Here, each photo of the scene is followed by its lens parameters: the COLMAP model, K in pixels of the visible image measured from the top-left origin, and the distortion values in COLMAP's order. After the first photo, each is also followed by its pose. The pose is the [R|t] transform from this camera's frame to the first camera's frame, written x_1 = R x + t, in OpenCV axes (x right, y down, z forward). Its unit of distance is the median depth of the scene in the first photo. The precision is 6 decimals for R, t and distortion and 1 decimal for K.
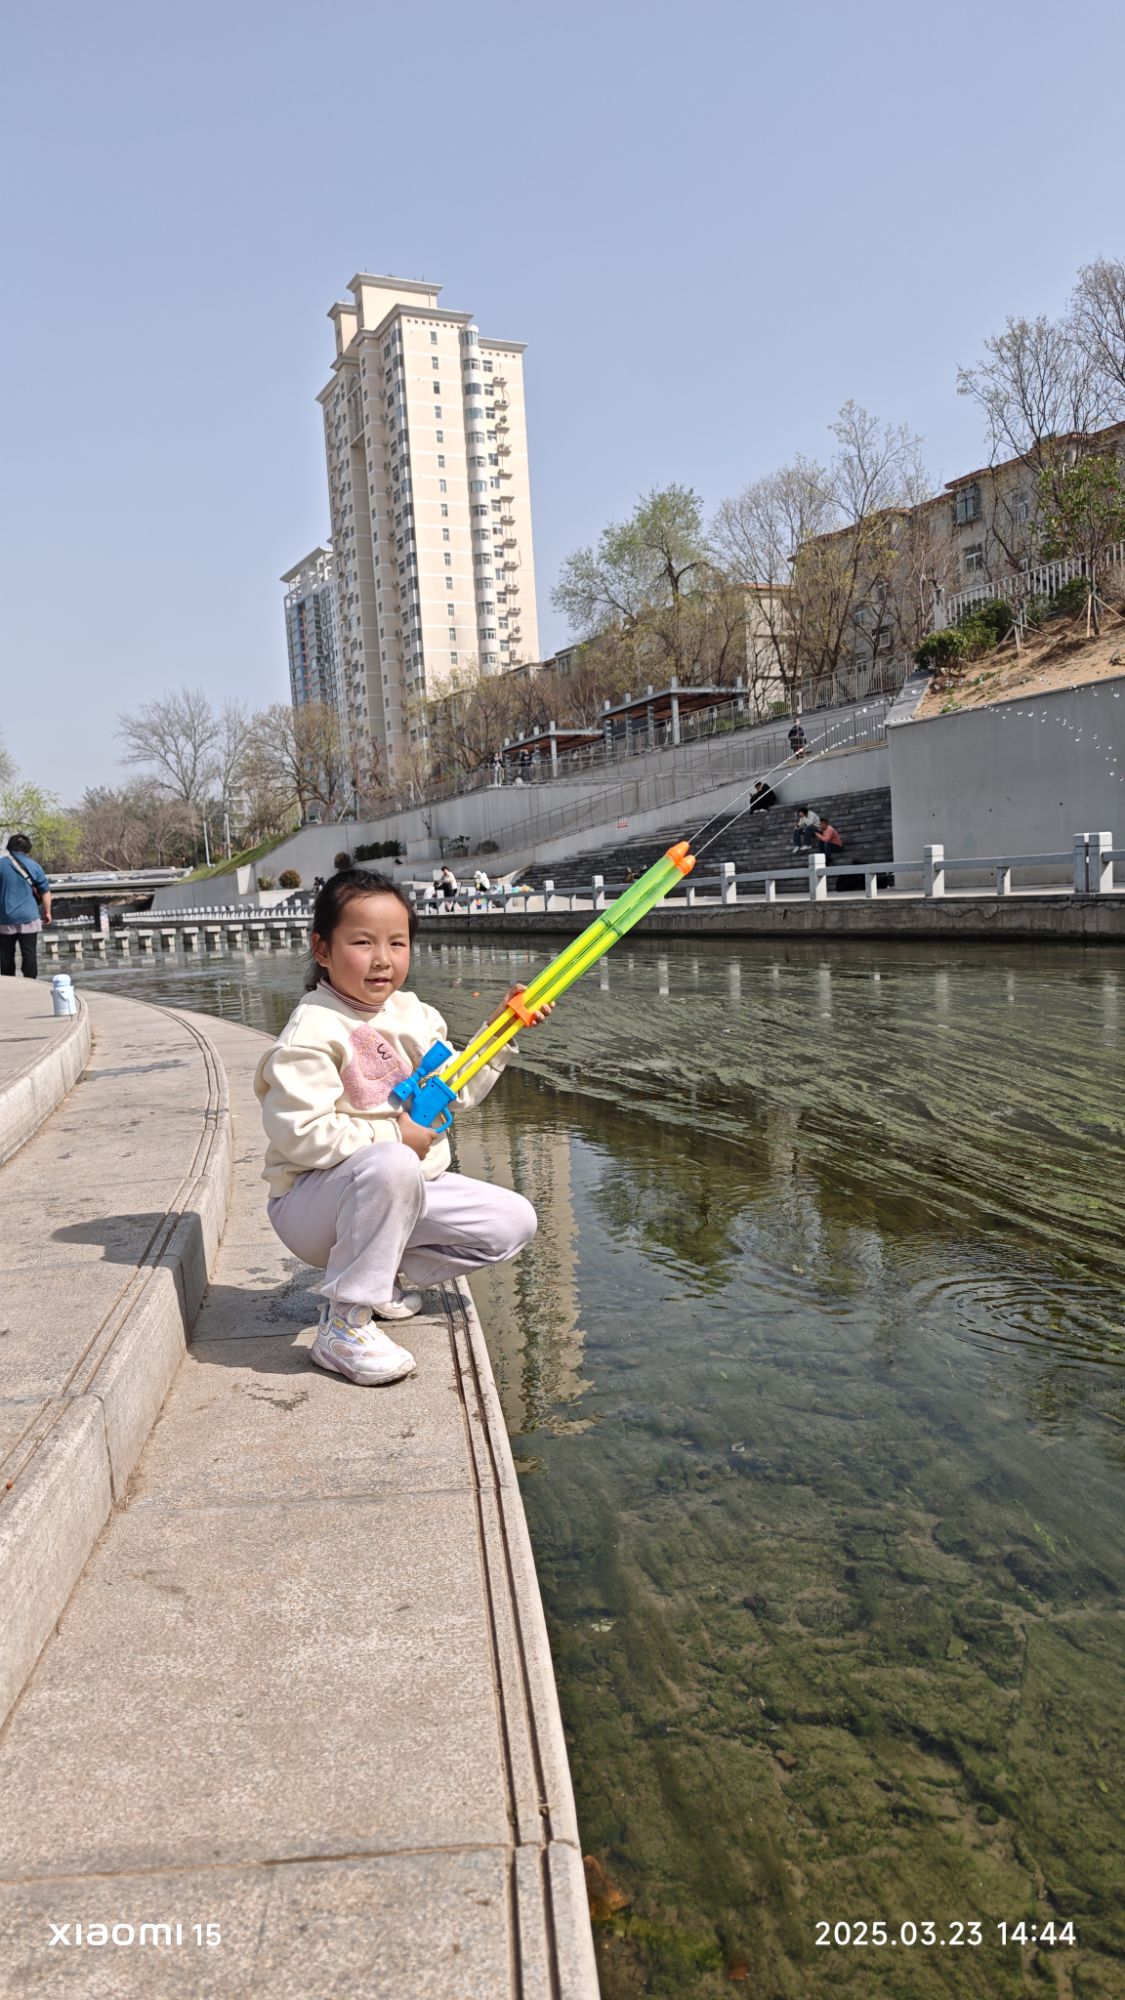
lens RADIAL K [[1365.1, 0, 550.5], [0, 1365.1, 1015.3], [0, 0, 1]] dist [0.005932, -0.005000]
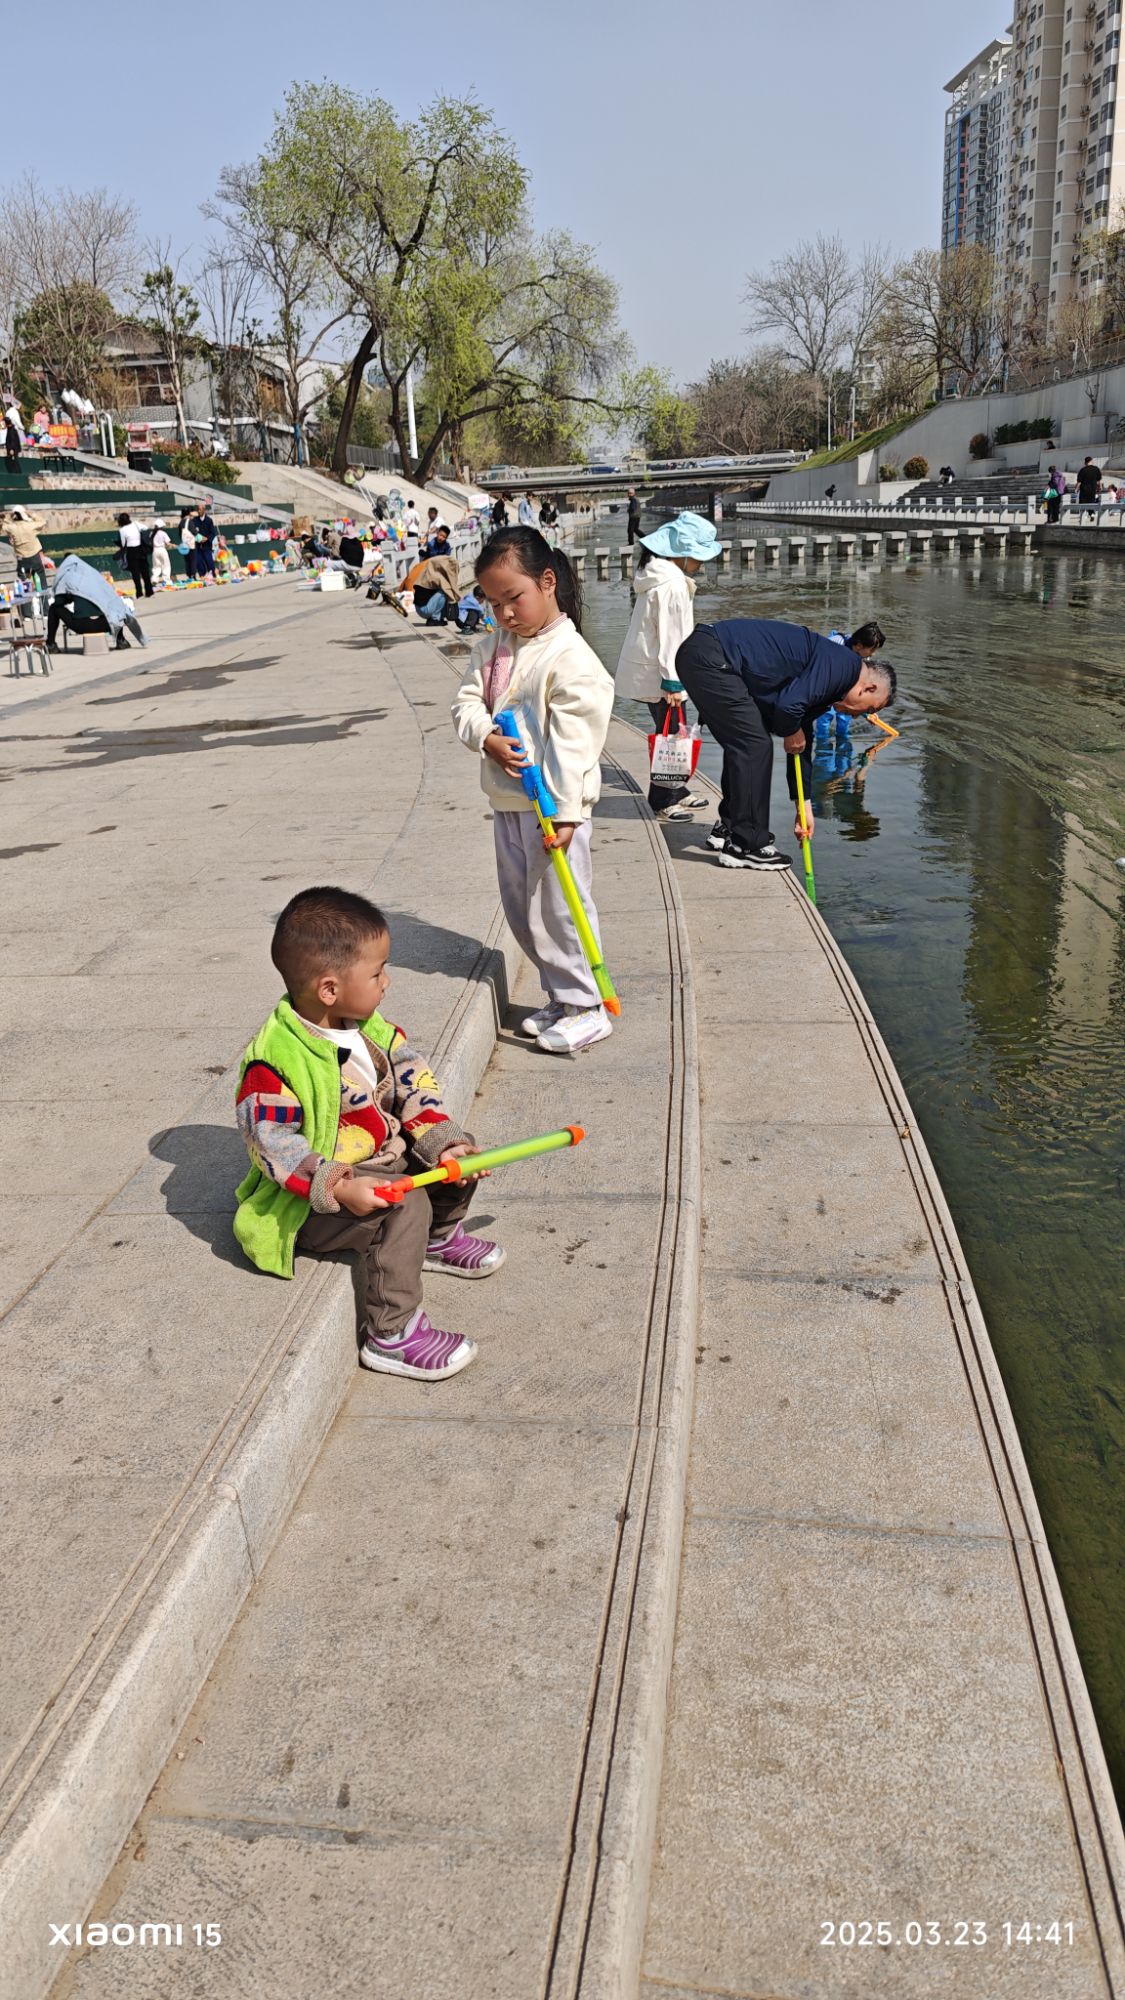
lens RADIAL K [[1365.1, 0, 540.3], [0, 1365.1, 977.4], [0, 0, 1]] dist [0.005932, -0.005000]
pose [[0.904565, 0.142422, -0.401843, -0.025562], [-0.032591, 0.962893, 0.267907, -0.032519], [0.425088, -0.229243, 0.875641, 0.133051]]
